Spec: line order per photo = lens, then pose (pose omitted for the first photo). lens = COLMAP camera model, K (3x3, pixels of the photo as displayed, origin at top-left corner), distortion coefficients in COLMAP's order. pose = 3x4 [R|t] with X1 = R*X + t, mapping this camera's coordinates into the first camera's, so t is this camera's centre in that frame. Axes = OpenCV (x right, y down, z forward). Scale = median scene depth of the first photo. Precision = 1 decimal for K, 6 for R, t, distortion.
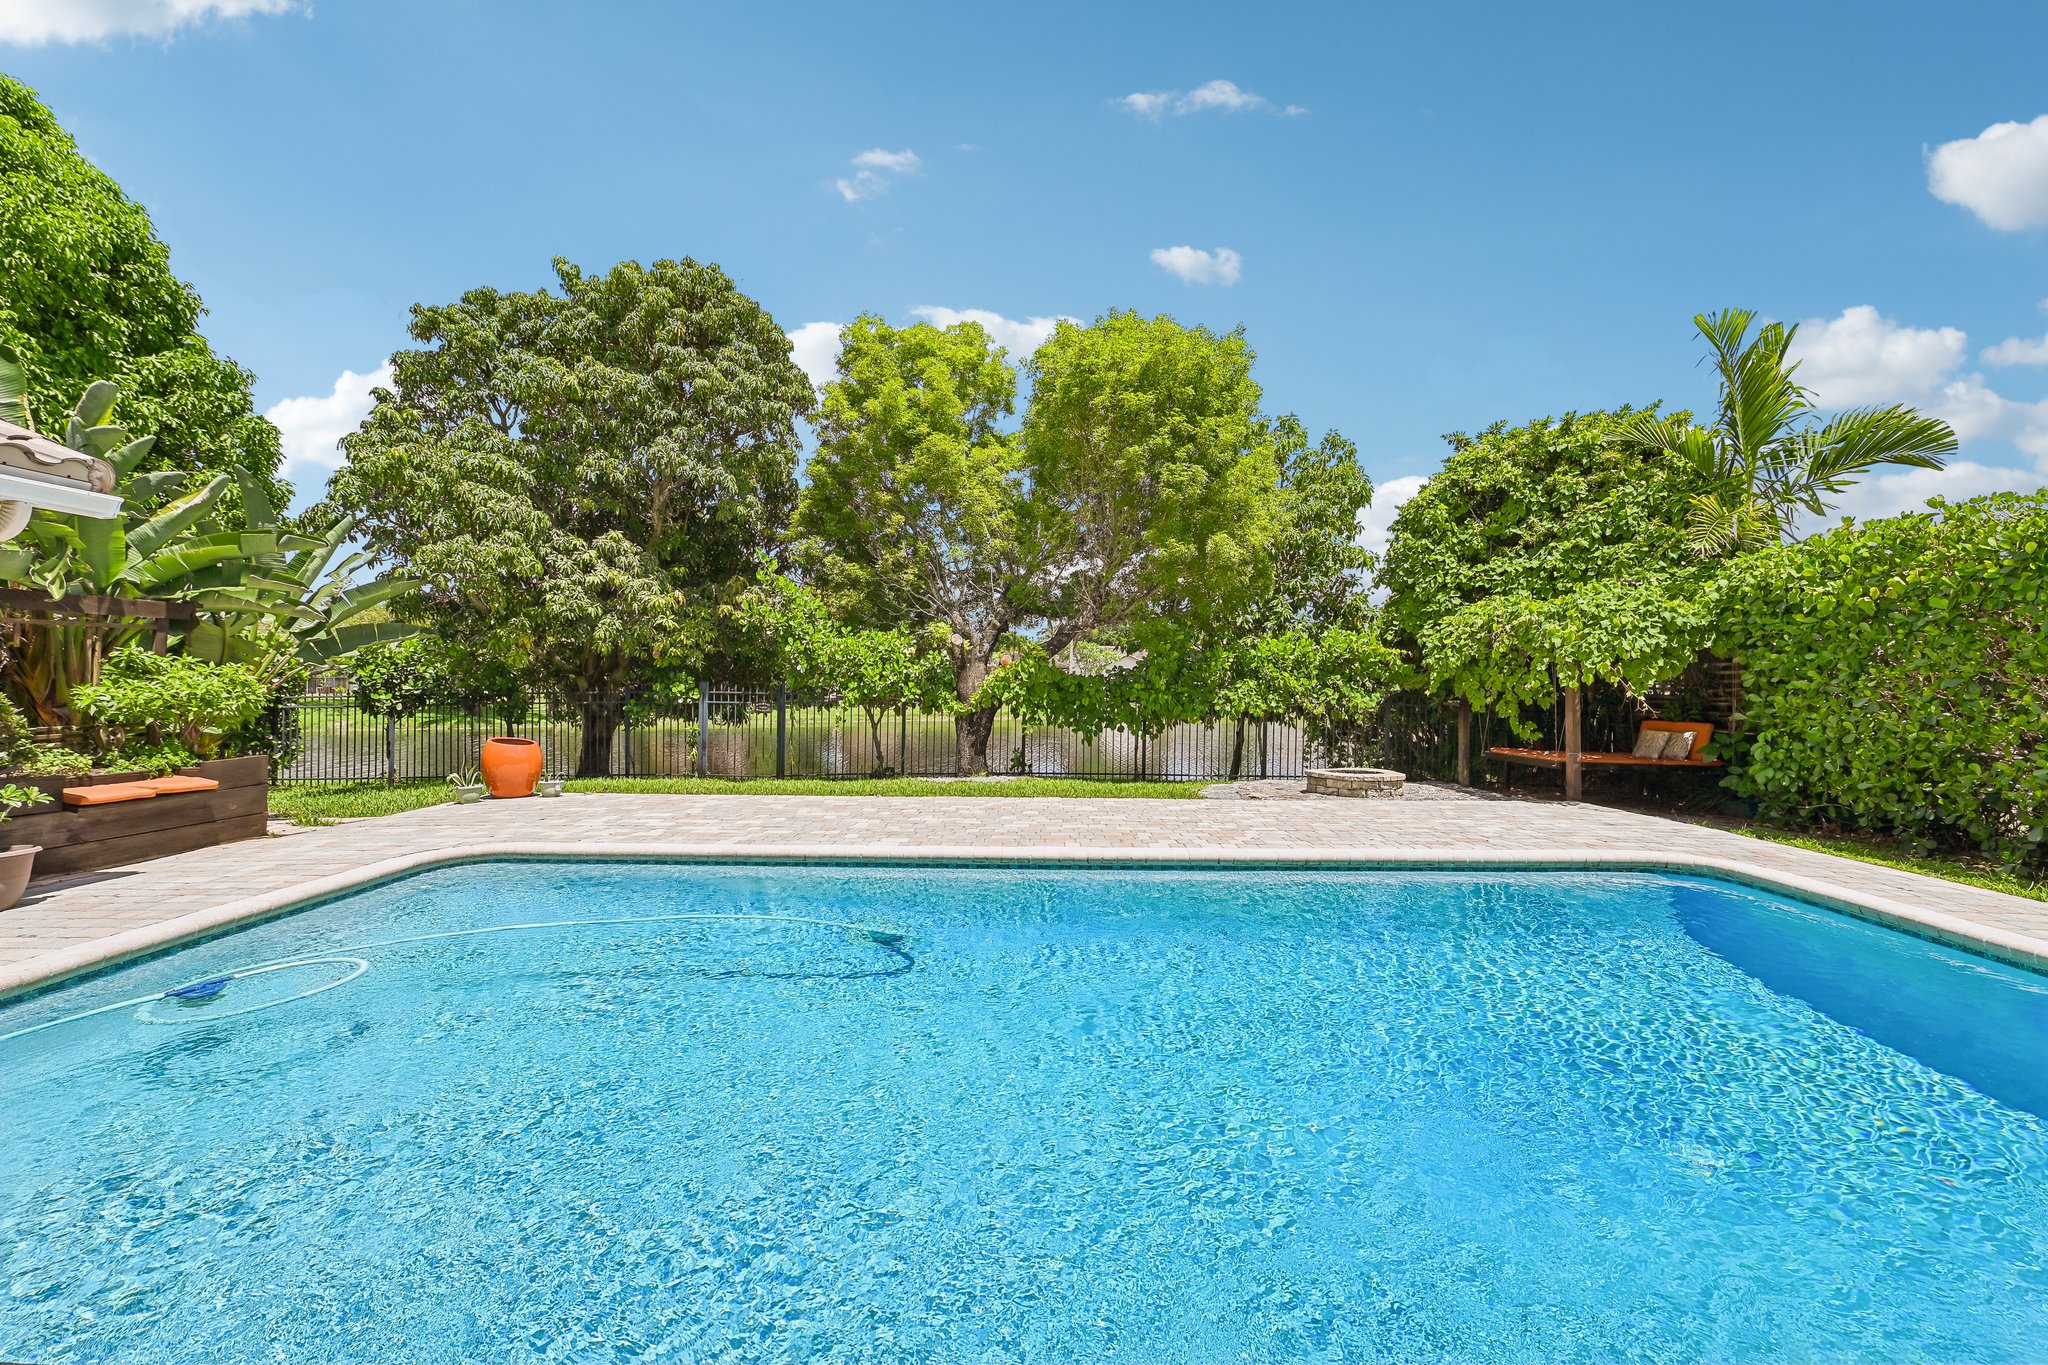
lens RADIAL K [[810.8, 0, 1020.0], [0, 810.8, 680.6], [0, 0, 1]] dist [-0.006376, -0.000894]
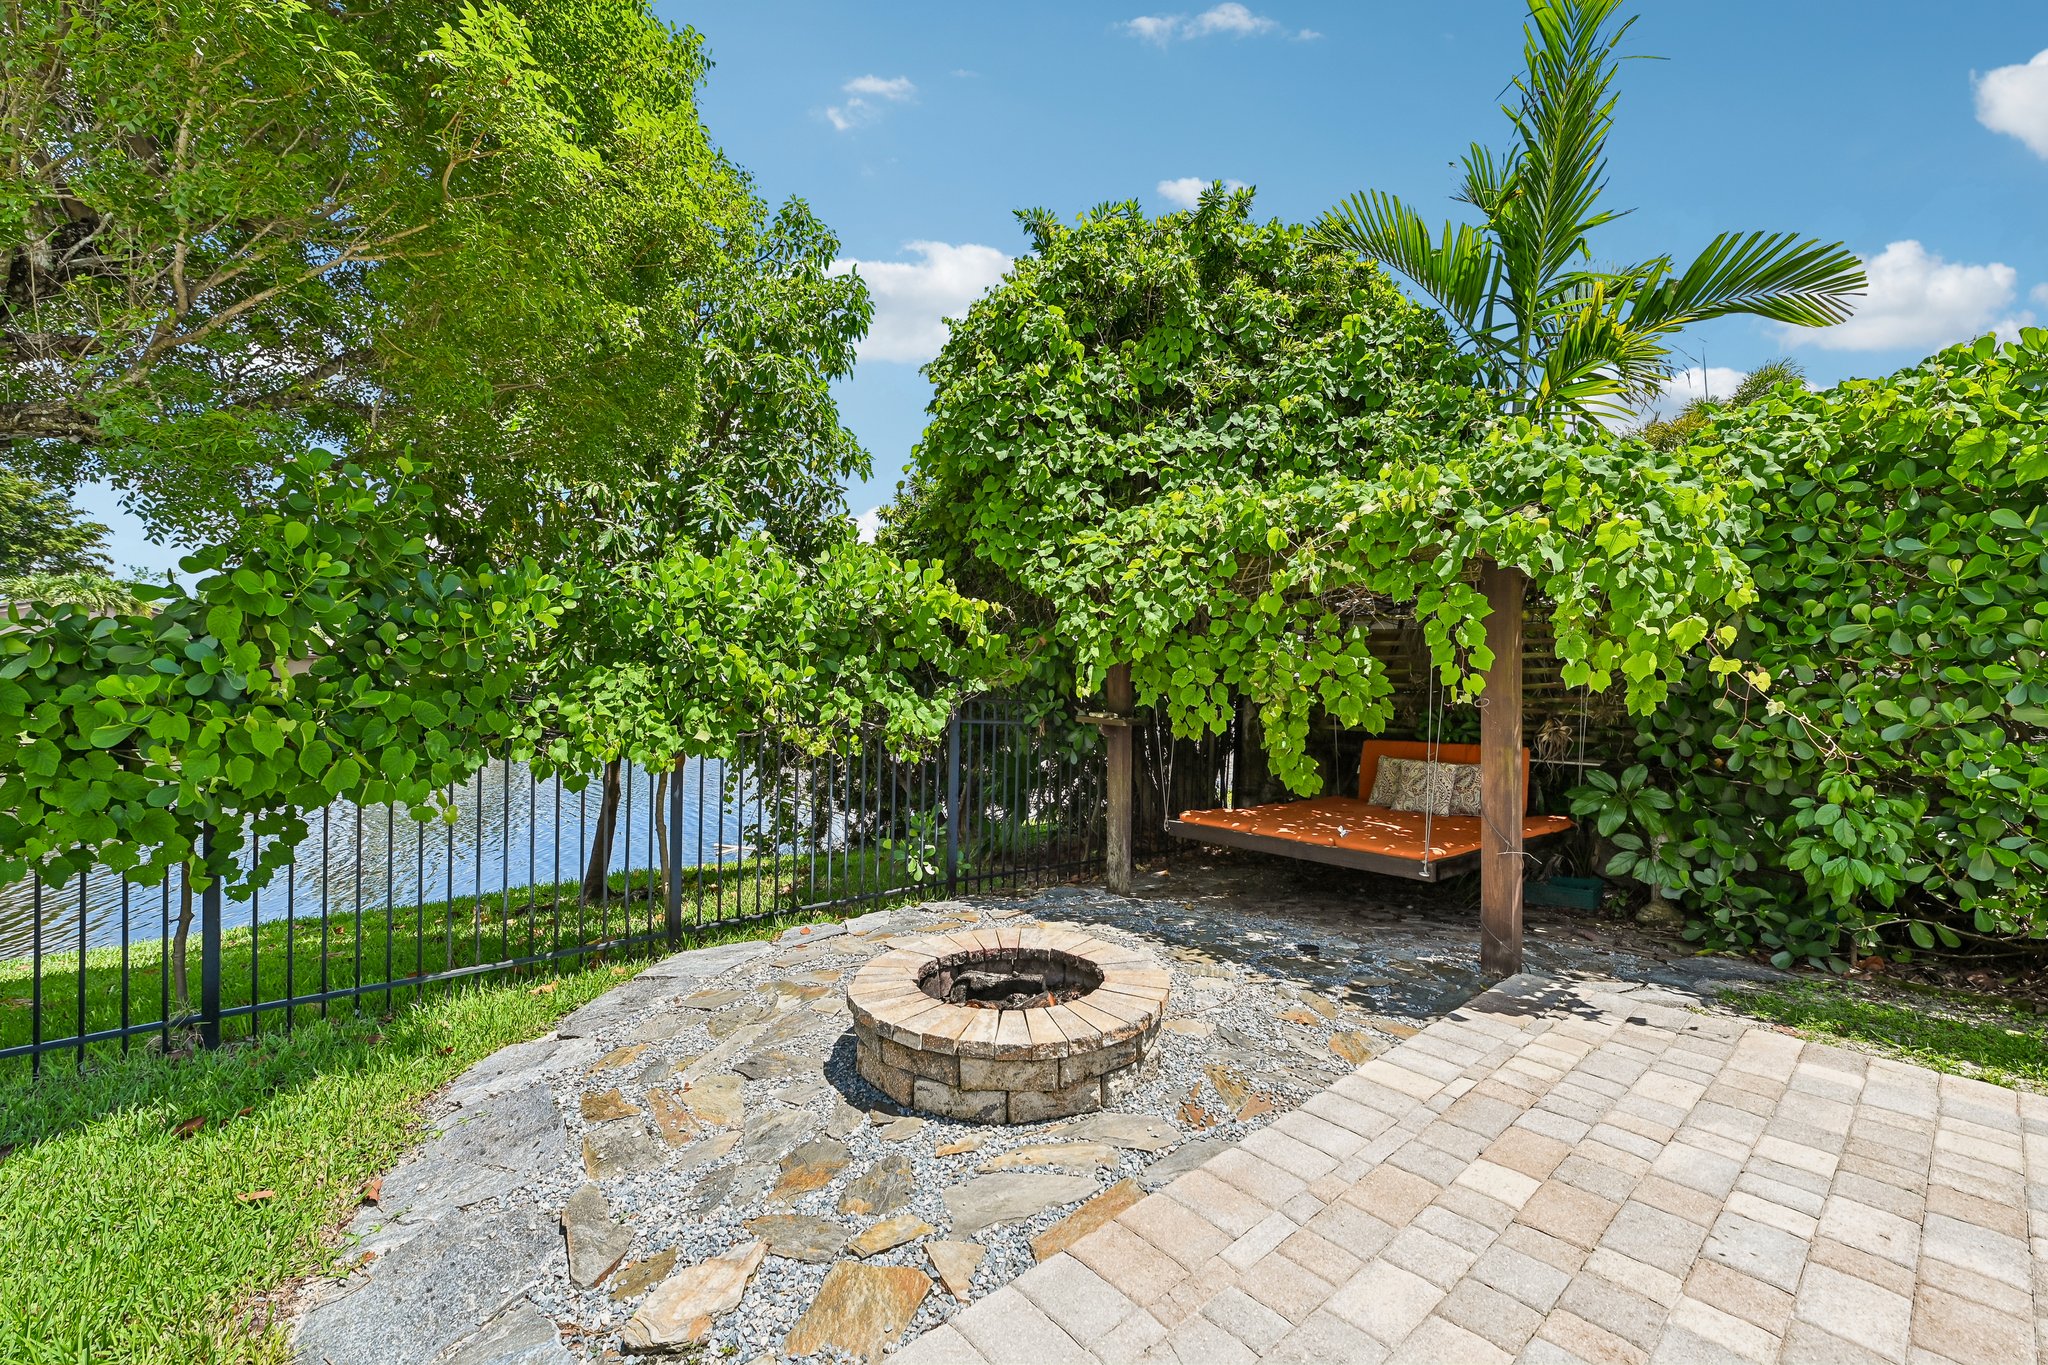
lens RADIAL K [[810.8, 0, 1019.7], [0, 810.8, 685.0], [0, 0, 1]] dist [-0.006376, -0.000894]
pose [[0.751176, -0.007120, 0.660064, 0.193146], [0.001272, 0.999956, 0.009339, 0.004420], [-0.660101, -0.006176, 0.751151, 0.676206]]
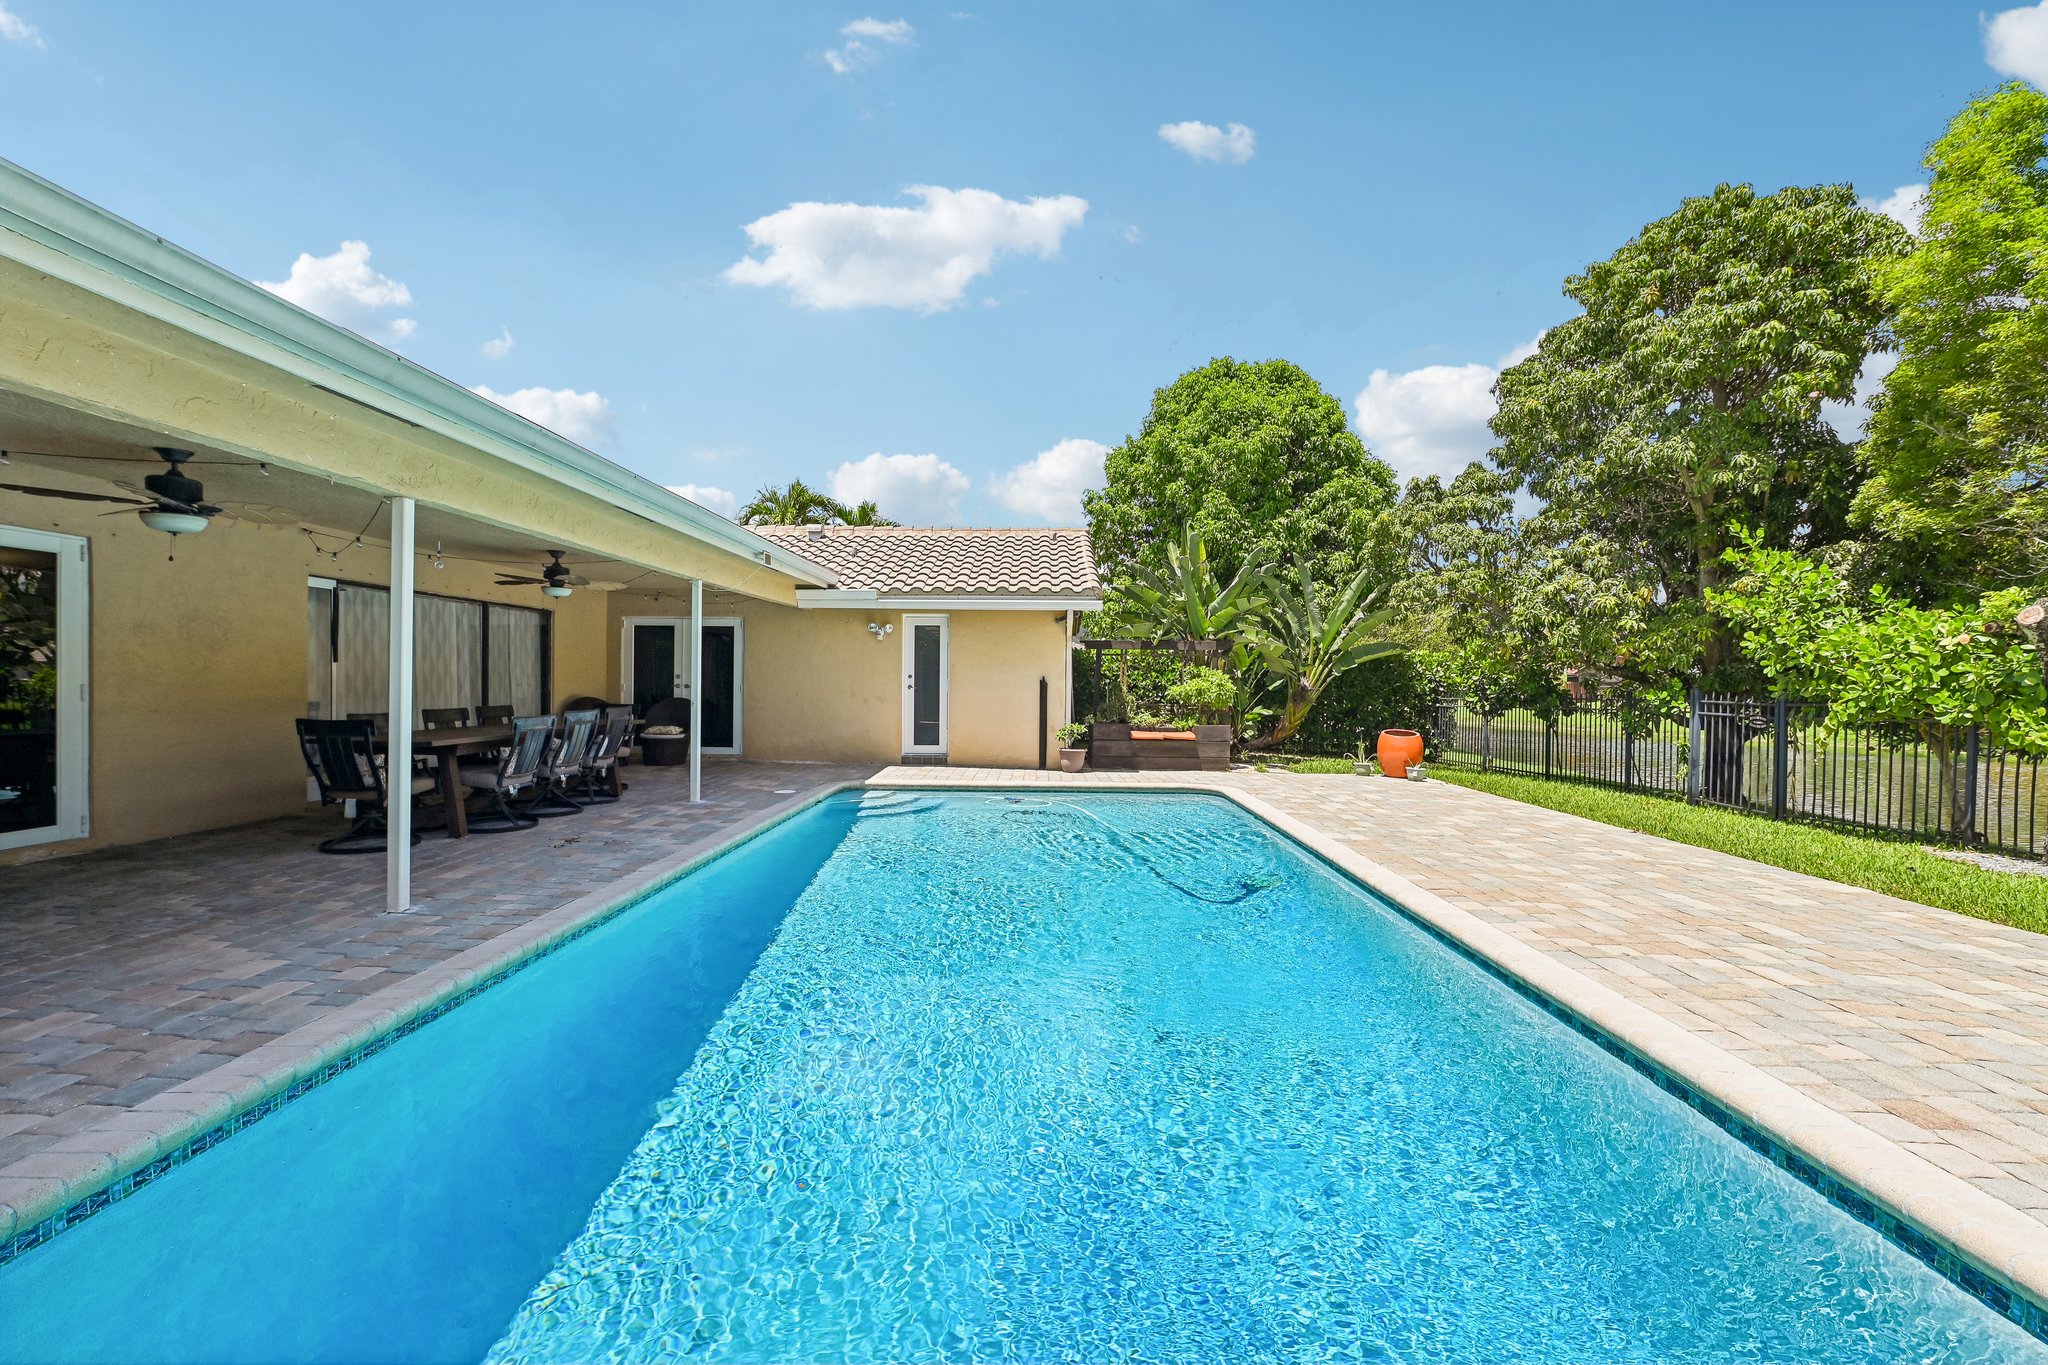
lens RADIAL K [[810.8, 0, 1019.0], [0, 810.8, 681.6], [0, 0, 1]] dist [-0.006376, -0.000894]
pose [[0.002264, -0.002816, -0.999993, 0.486415], [-0.010767, 0.999938, -0.002840, 0.004077], [0.999939, 0.010774, 0.002234, 0.316471]]
